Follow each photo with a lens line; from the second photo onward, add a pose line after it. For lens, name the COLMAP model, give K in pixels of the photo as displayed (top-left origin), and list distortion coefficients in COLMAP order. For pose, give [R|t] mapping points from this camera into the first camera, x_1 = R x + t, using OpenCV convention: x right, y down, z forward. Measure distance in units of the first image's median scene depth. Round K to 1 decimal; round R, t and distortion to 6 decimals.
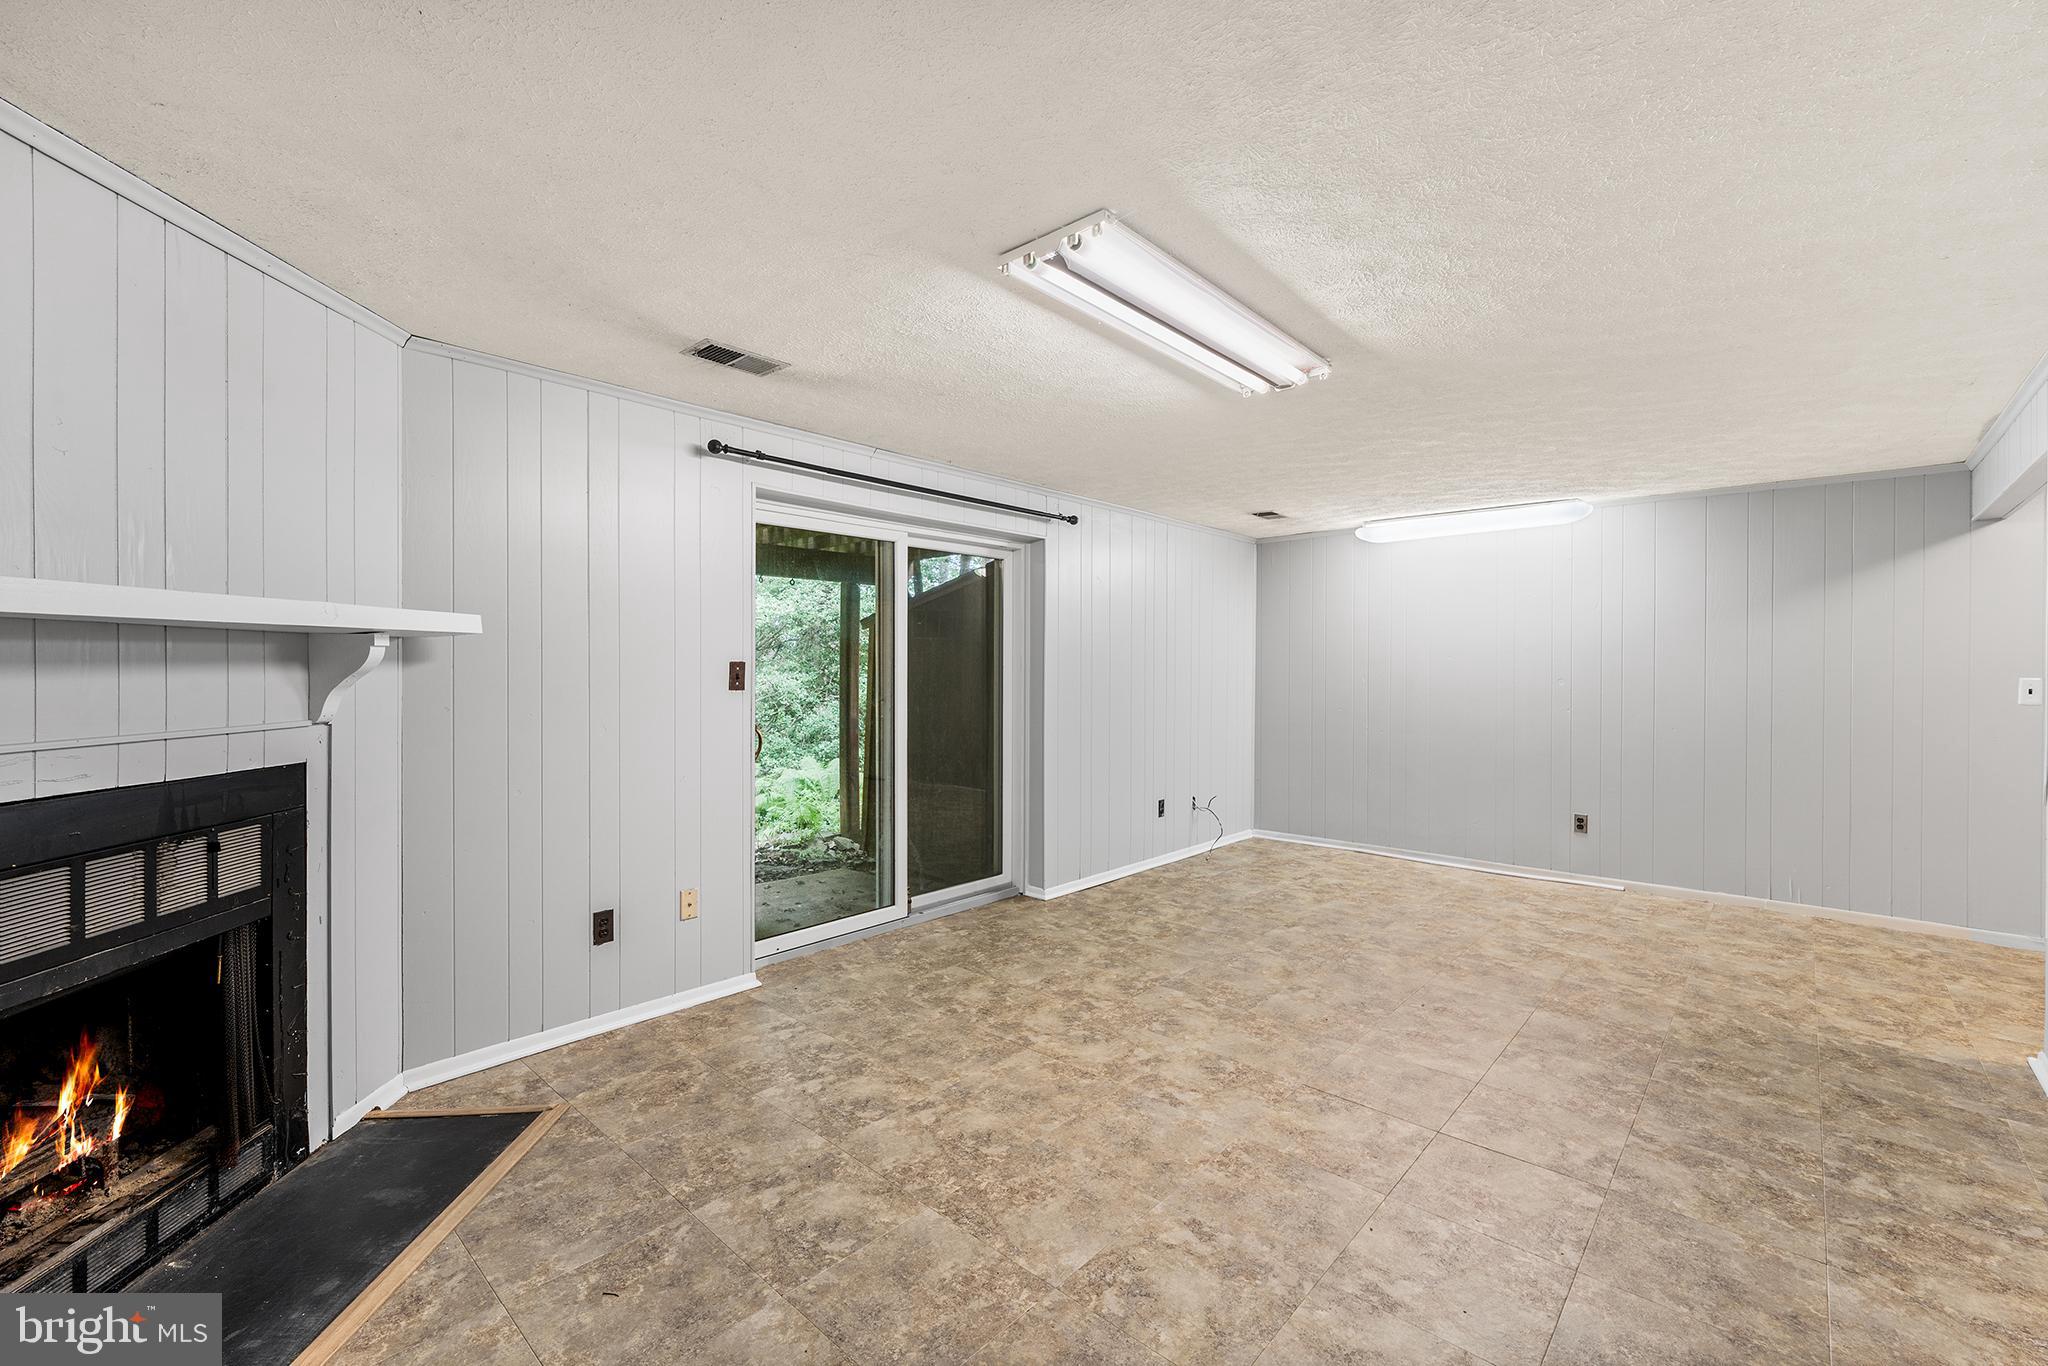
lens RADIAL K [[854.0, 0, 1018.3], [0, 854.0, 674.5], [0, 0, 1]] dist [-0.002225, 0.000277]
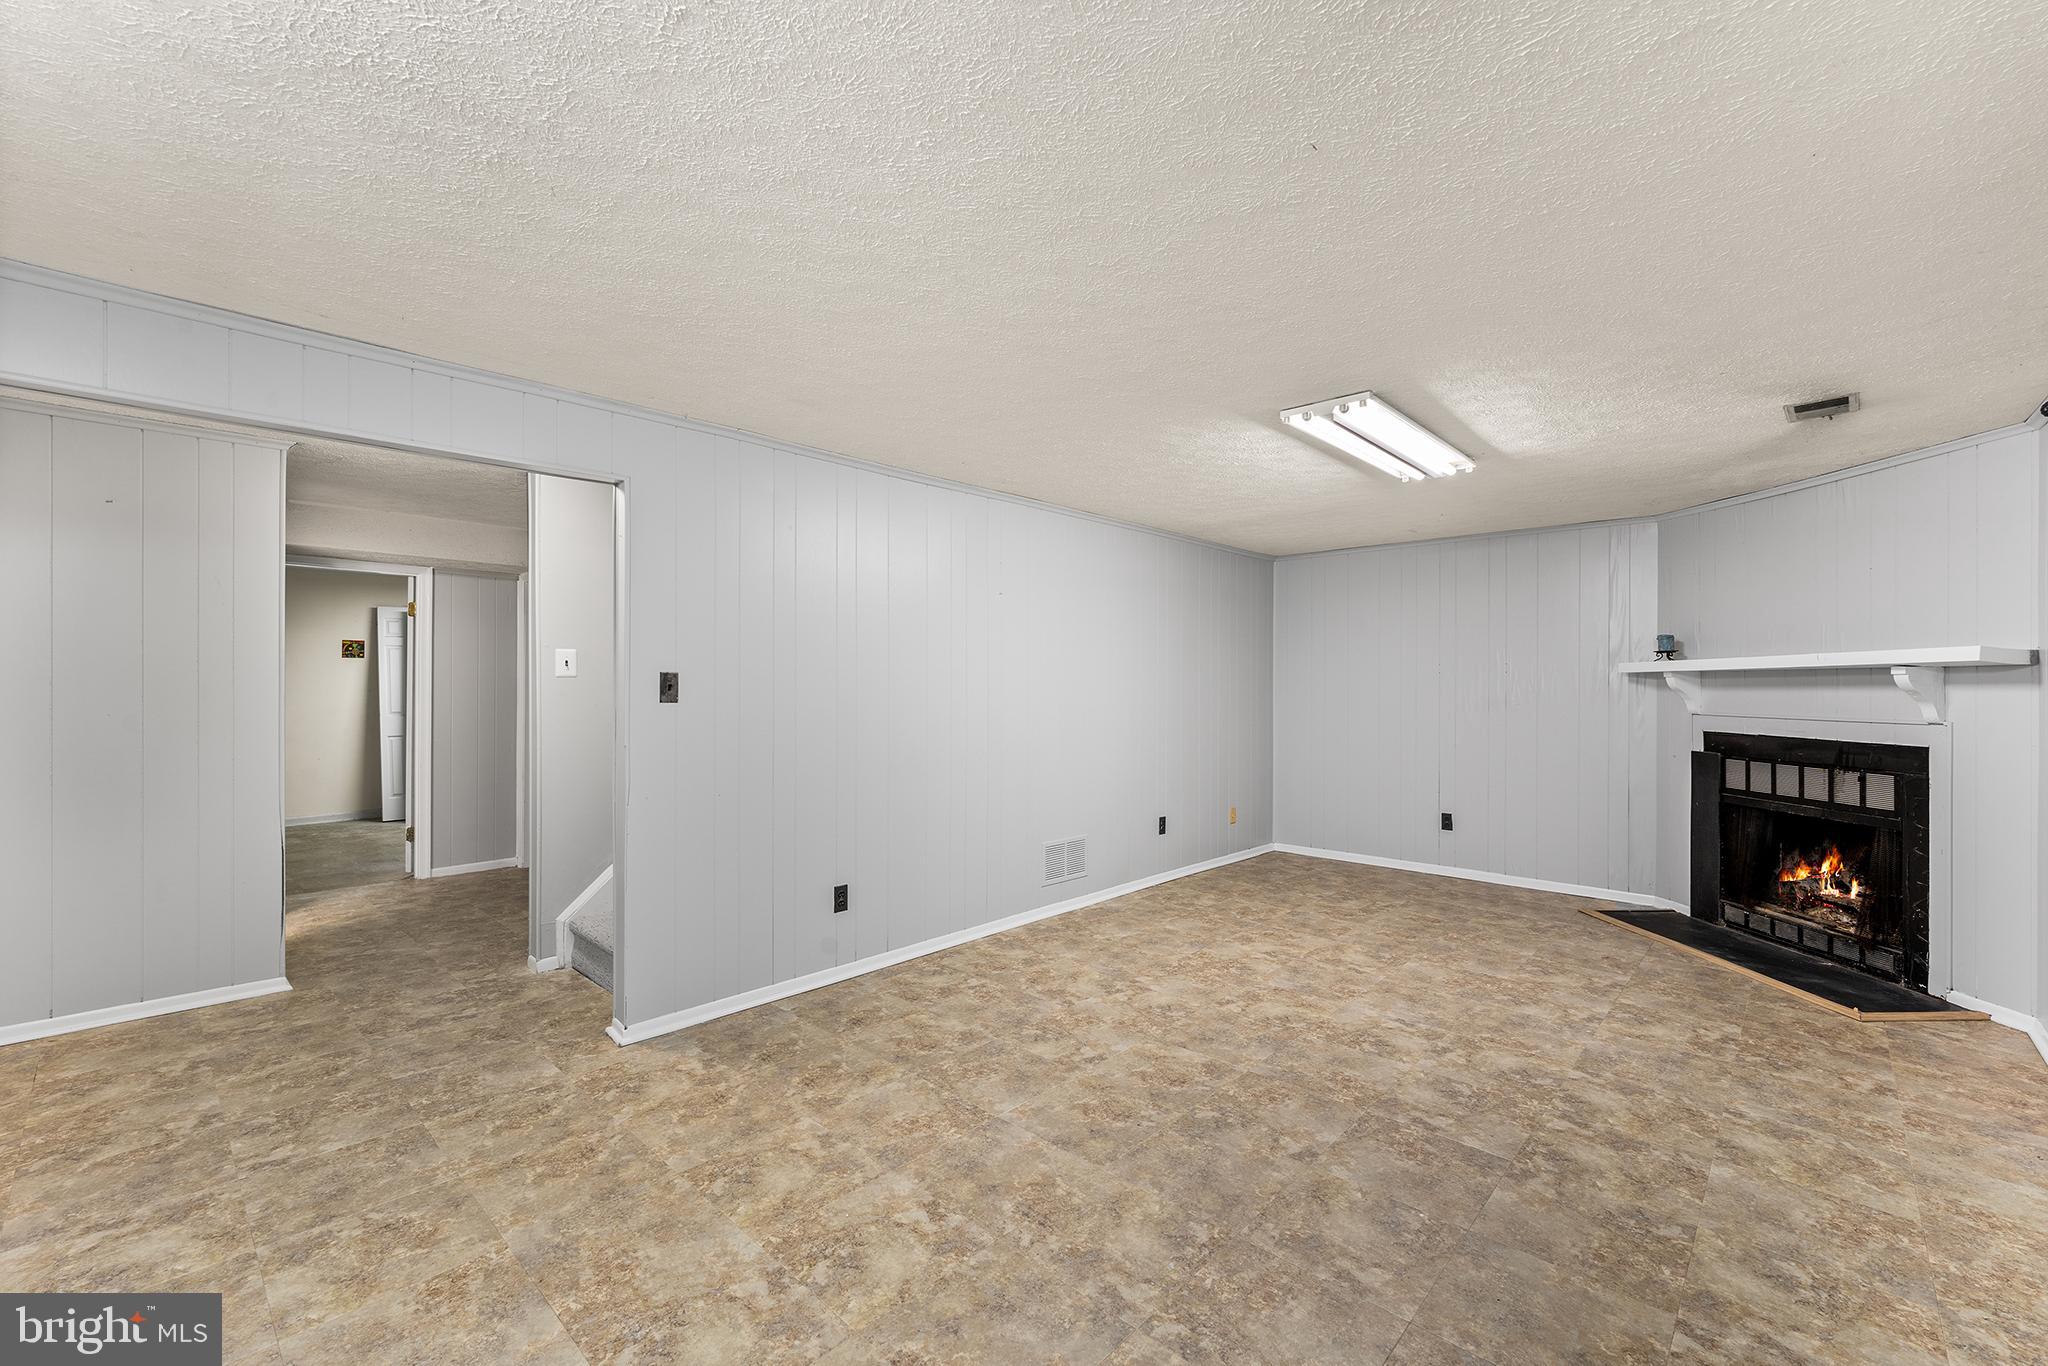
lens RADIAL K [[847.7, 0, 1029.1], [0, 847.7, 678.4], [0, 0, 1]] dist [0.000606, -0.000361]
pose [[-0.999966, -0.007050, 0.004306, 0.744432], [-0.007033, 0.999968, 0.003938, -0.017421], [-0.004334, 0.003907, -0.999983, 2.284963]]
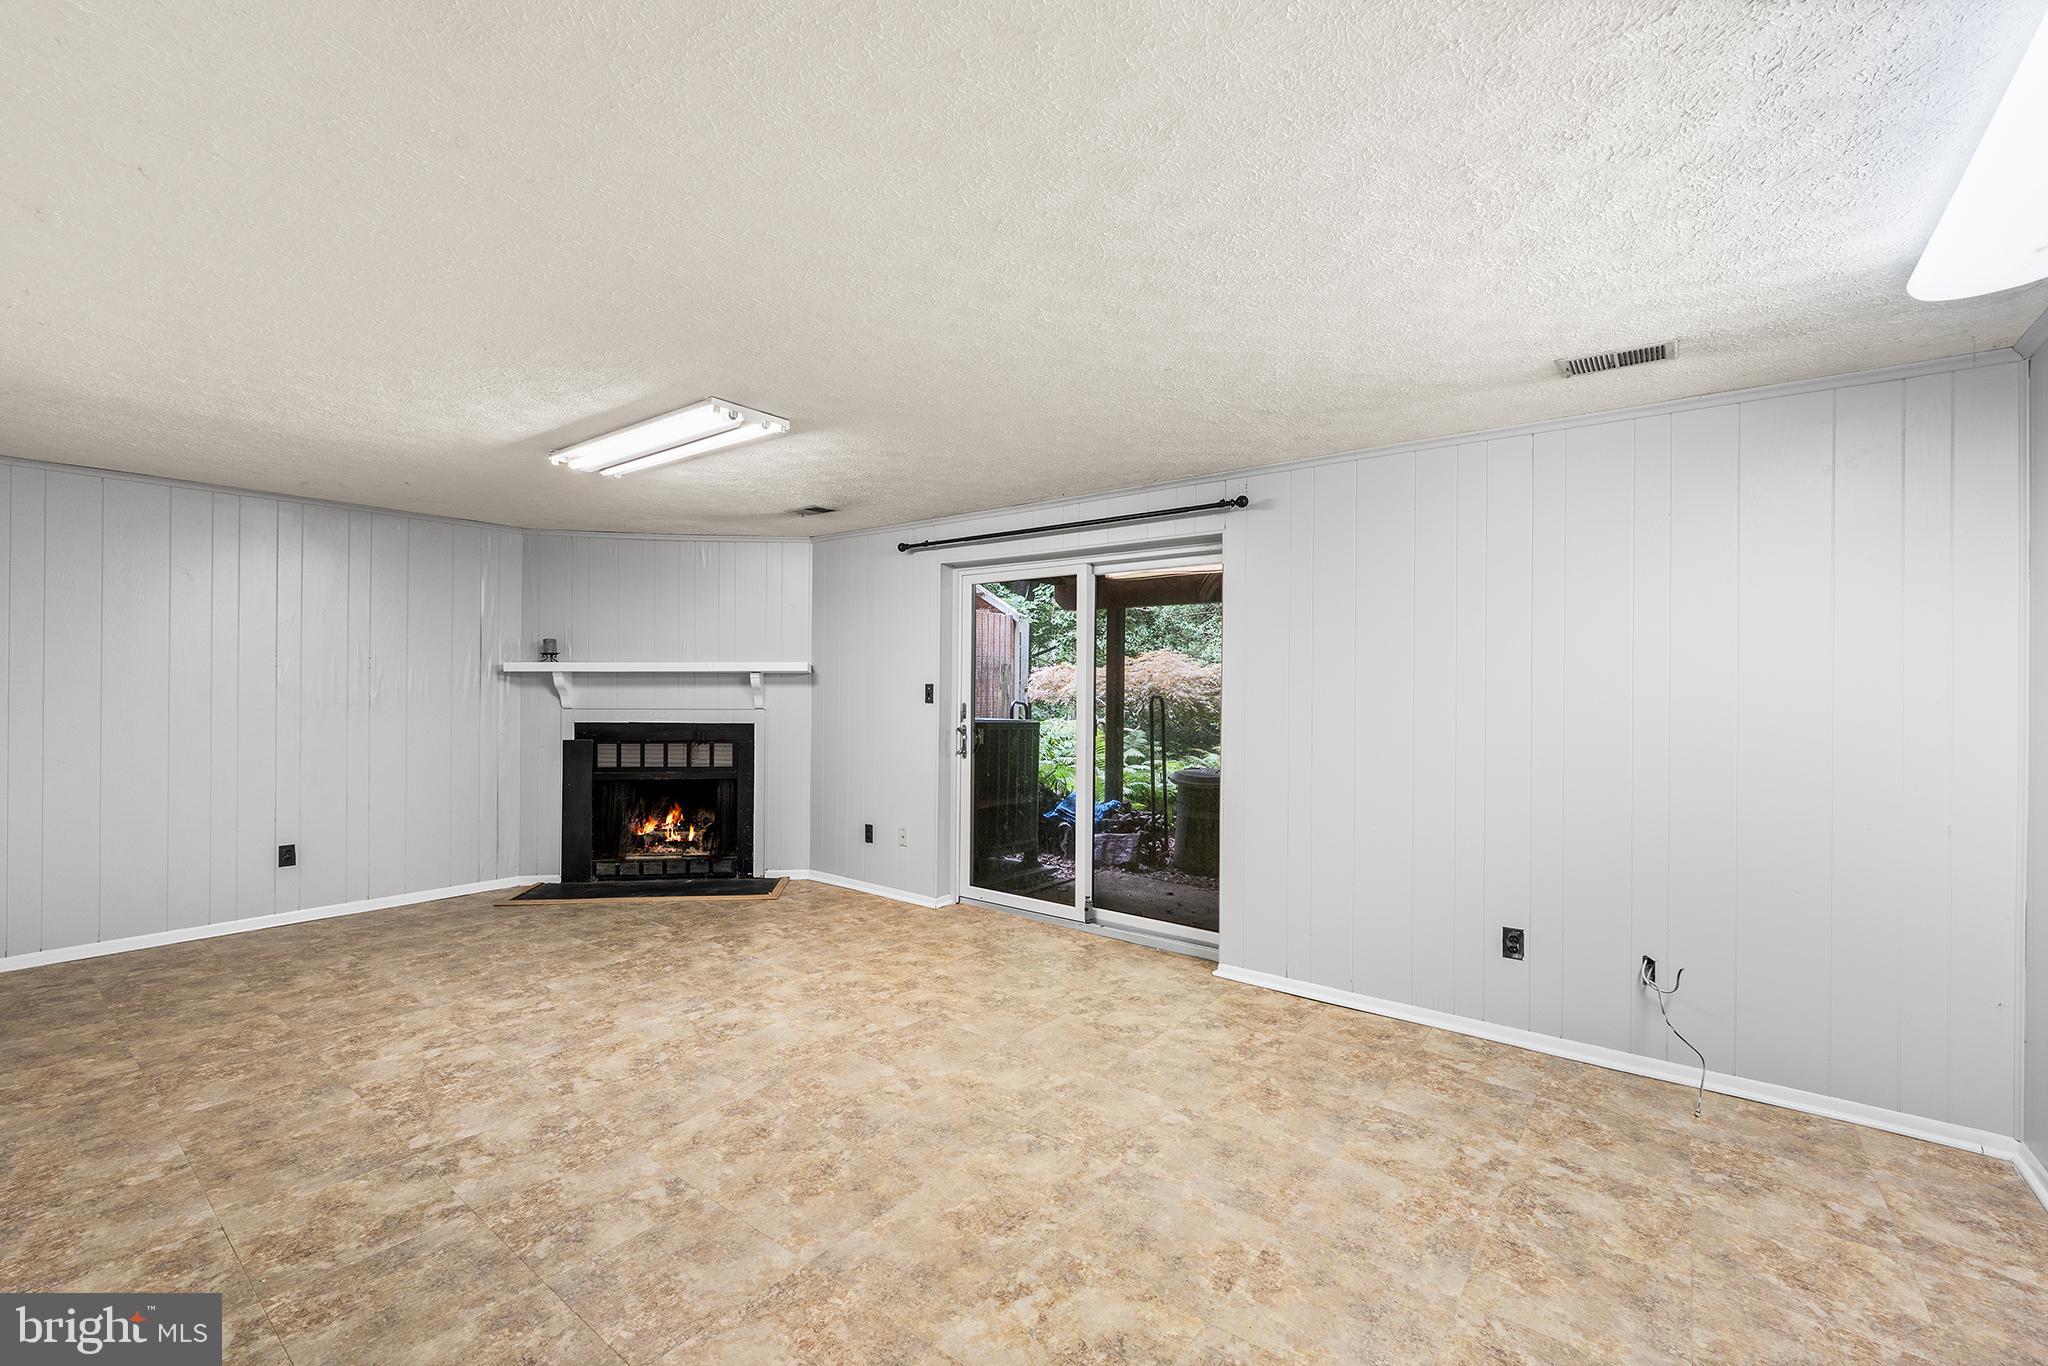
lens RADIAL K [[847.7, 0, 1029.1], [0, 847.7, 678.4], [0, 0, 1]] dist [0.000606, -0.000361]
pose [[0.084655, -0.011605, -0.996343, 1.558570], [-0.017065, 0.999769, -0.013095, -0.010858], [0.996264, 0.018111, 0.084438, 1.411172]]
